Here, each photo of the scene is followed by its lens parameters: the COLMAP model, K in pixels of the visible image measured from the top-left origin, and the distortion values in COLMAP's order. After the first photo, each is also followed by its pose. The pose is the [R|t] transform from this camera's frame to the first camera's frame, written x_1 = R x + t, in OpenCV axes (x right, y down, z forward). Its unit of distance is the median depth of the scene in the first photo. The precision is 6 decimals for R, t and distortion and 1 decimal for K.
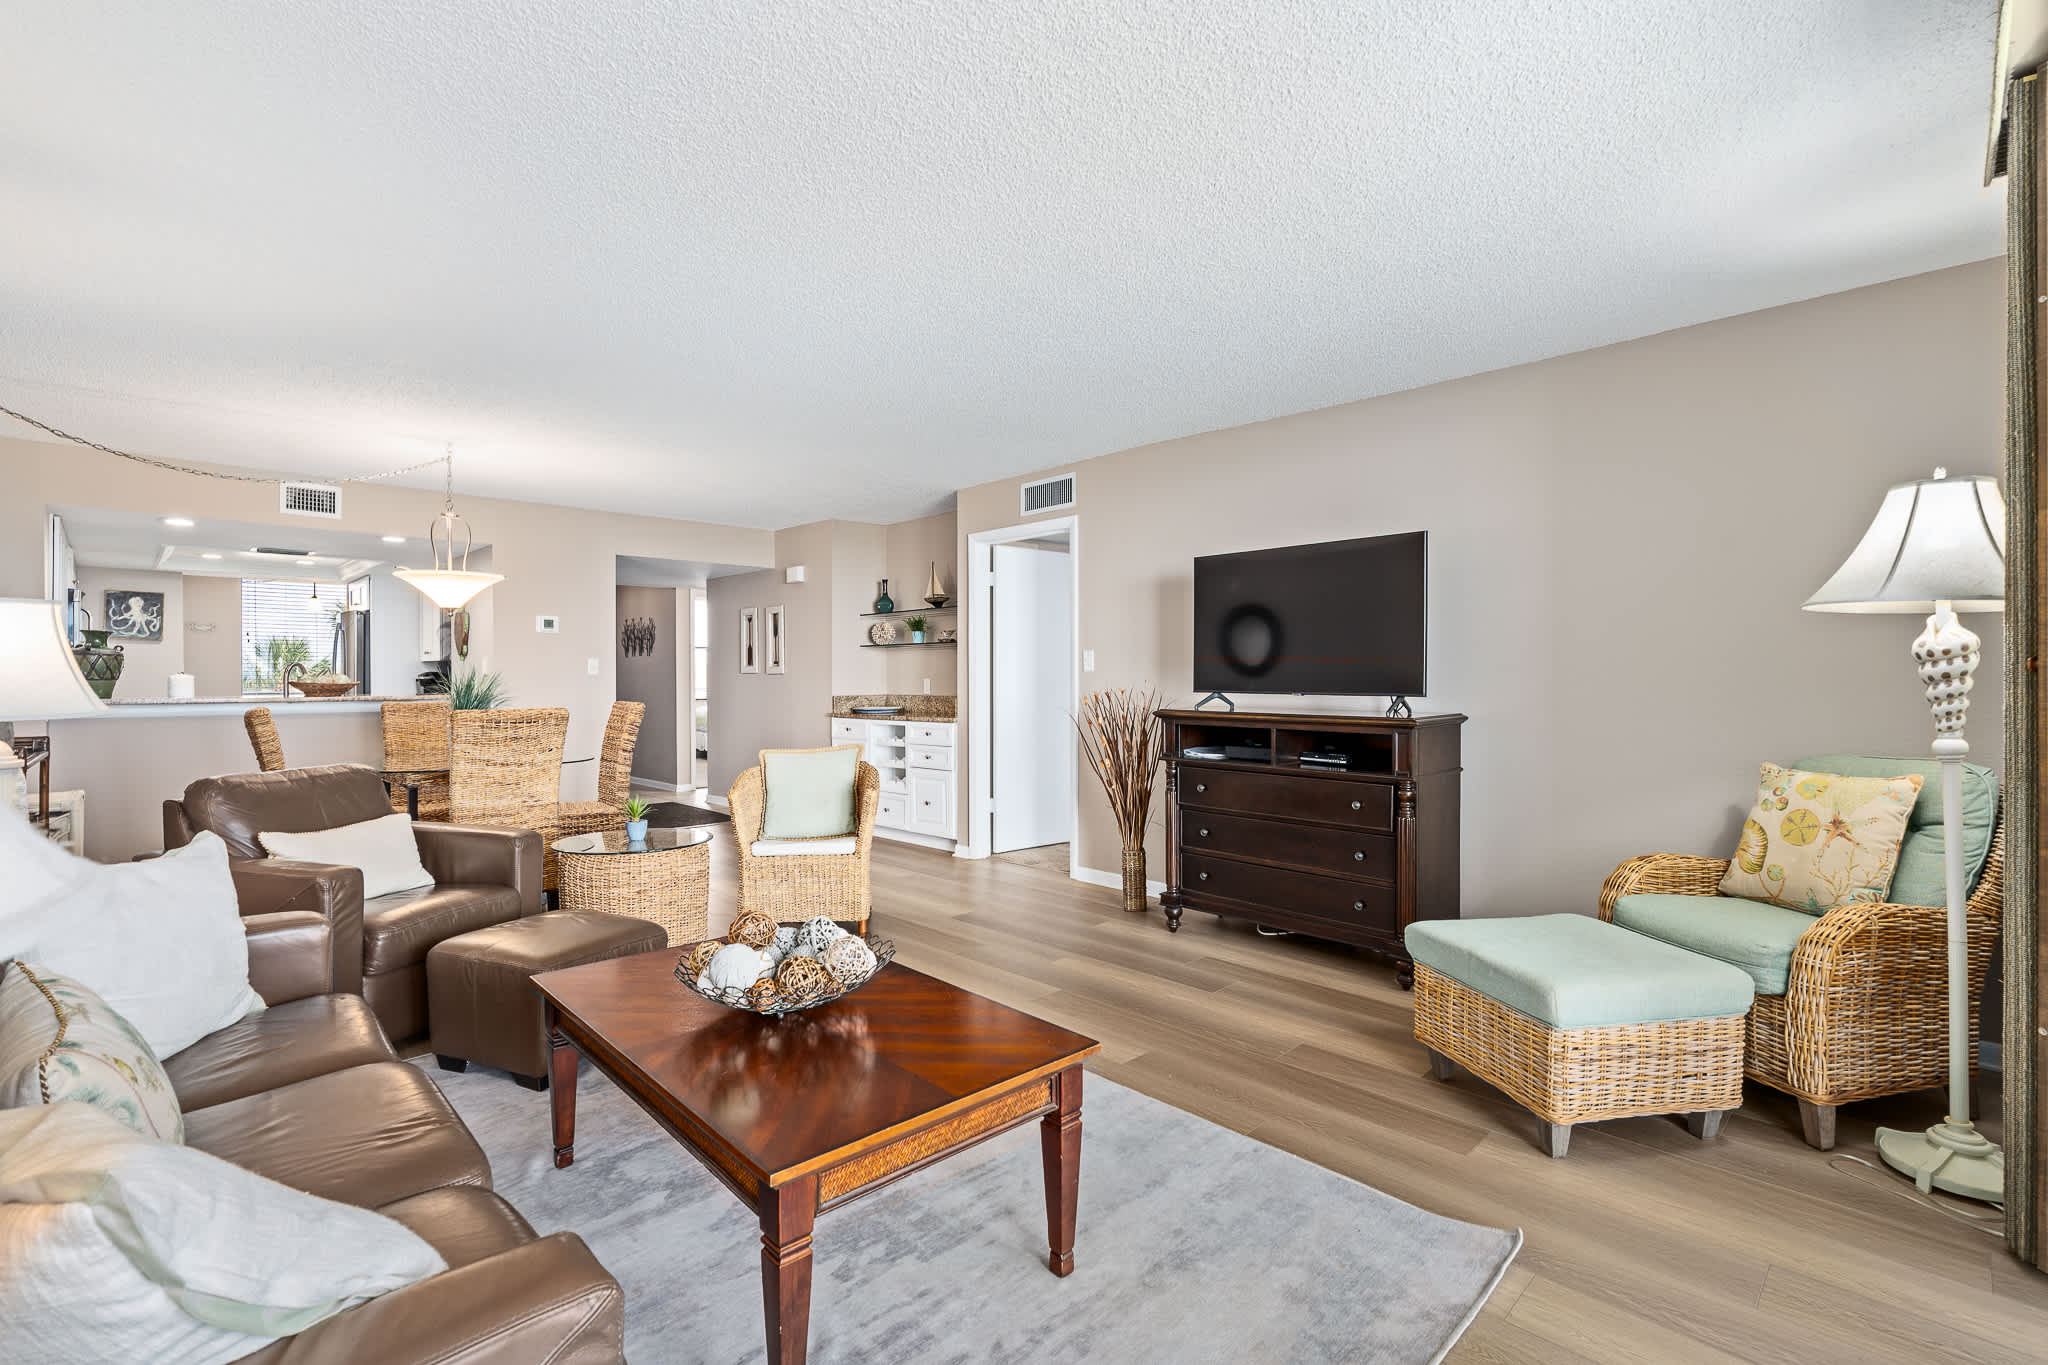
lens RADIAL K [[919.3, 0, 1024.8], [0, 919.3, 678.3], [0, 0, 1]] dist [-0.007432, 0.001799]
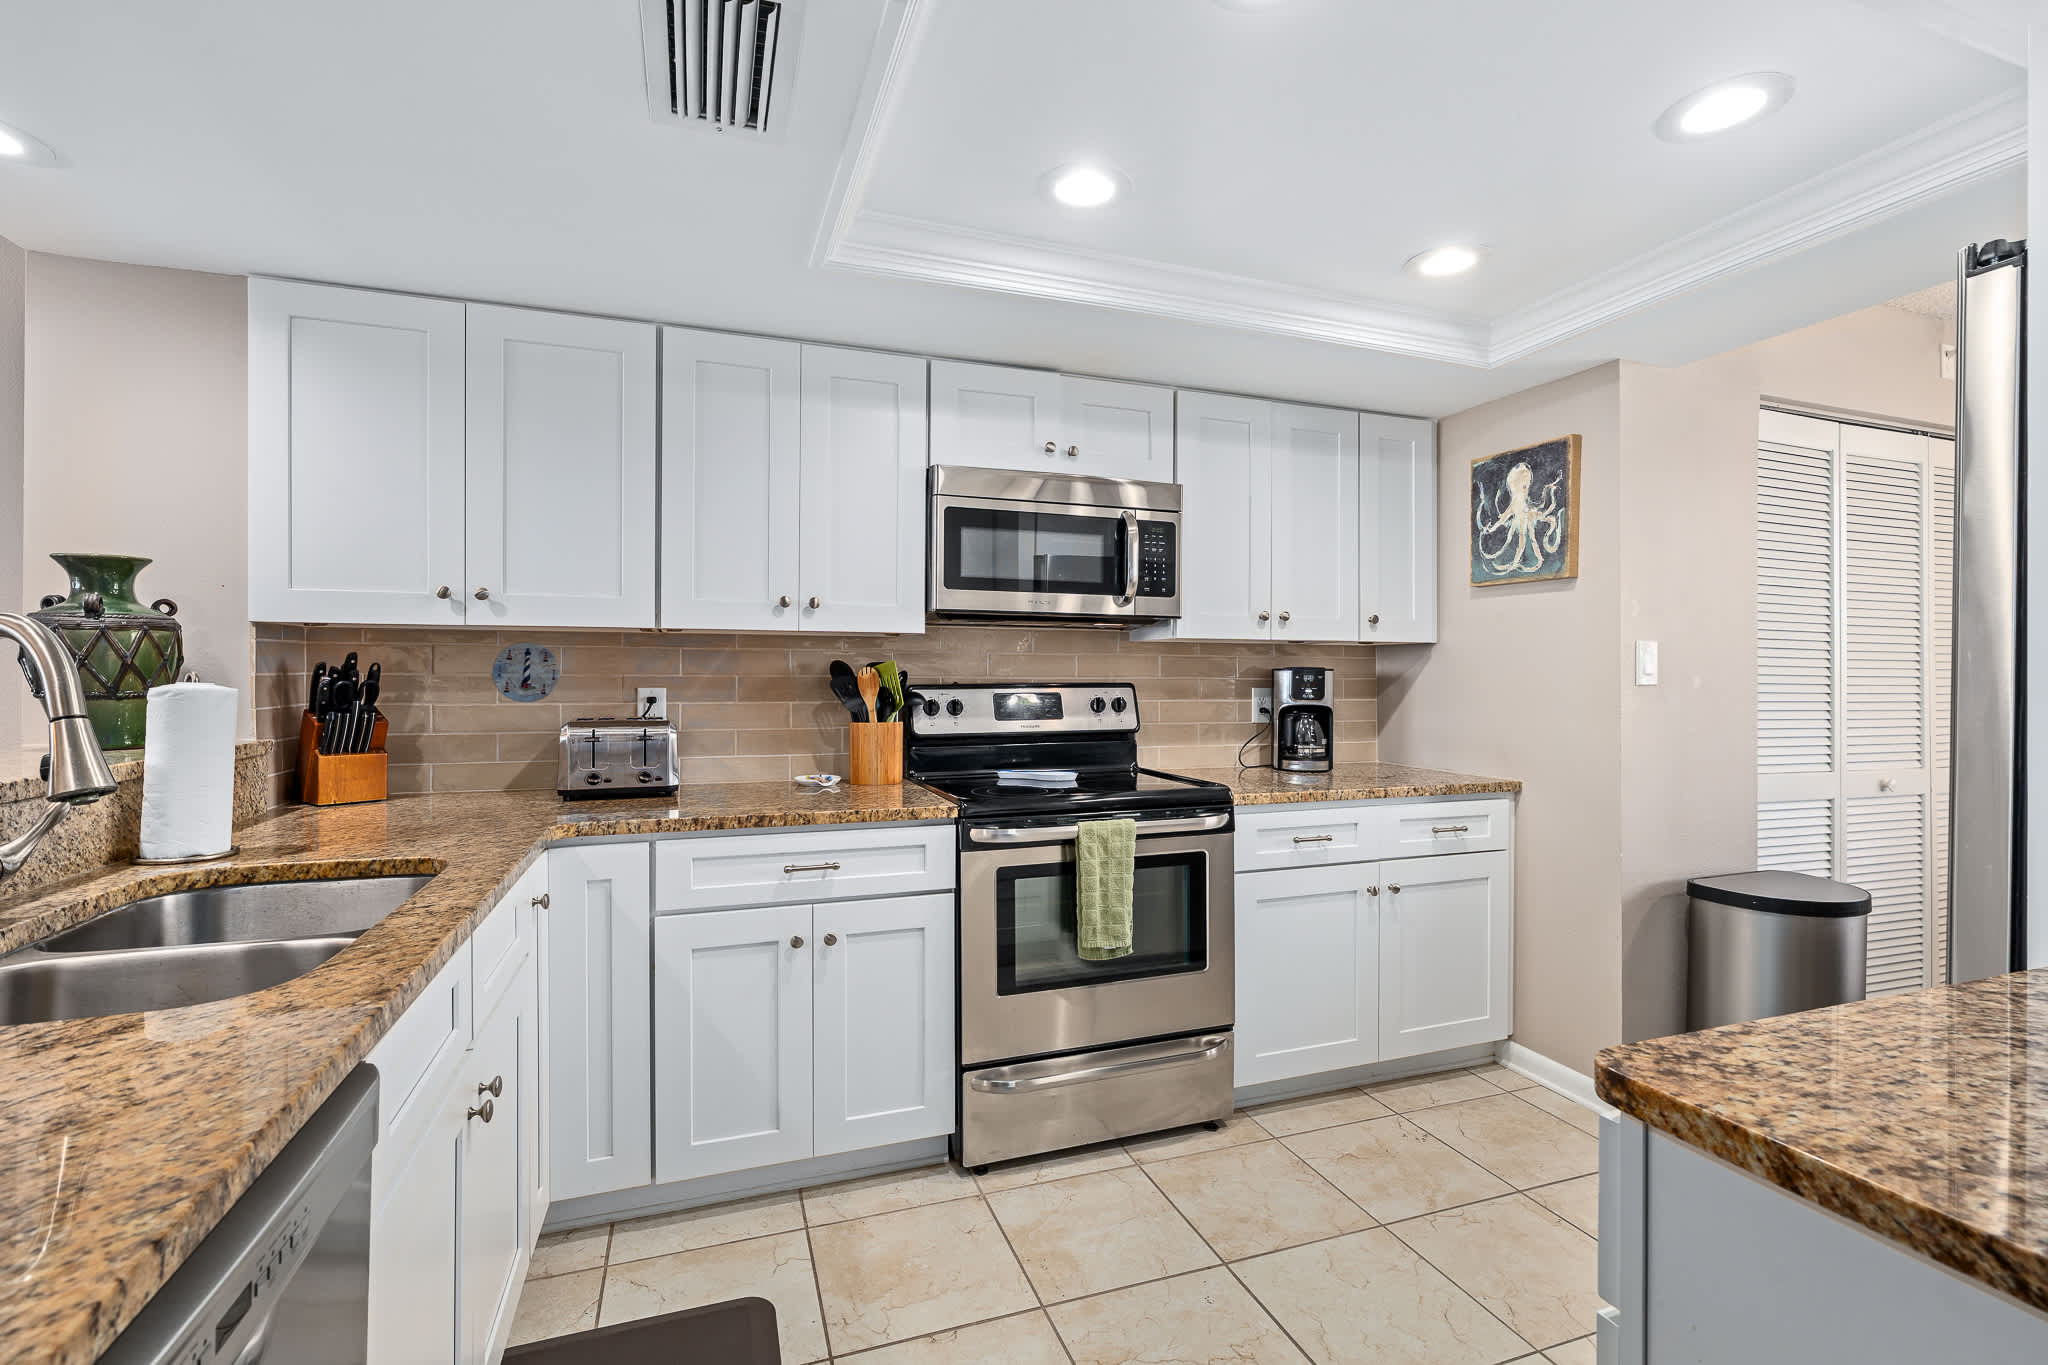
lens RADIAL K [[919.3, 0, 1030.3], [0, 919.3, 678.0], [0, 0, 1]] dist [-0.007432, 0.001799]
pose [[-0.408855, 0.001797, -0.912598, -0.704465], [-0.000702, 0.999997, 0.002284, -0.005824], [0.912599, 0.001575, -0.408852, 1.224830]]
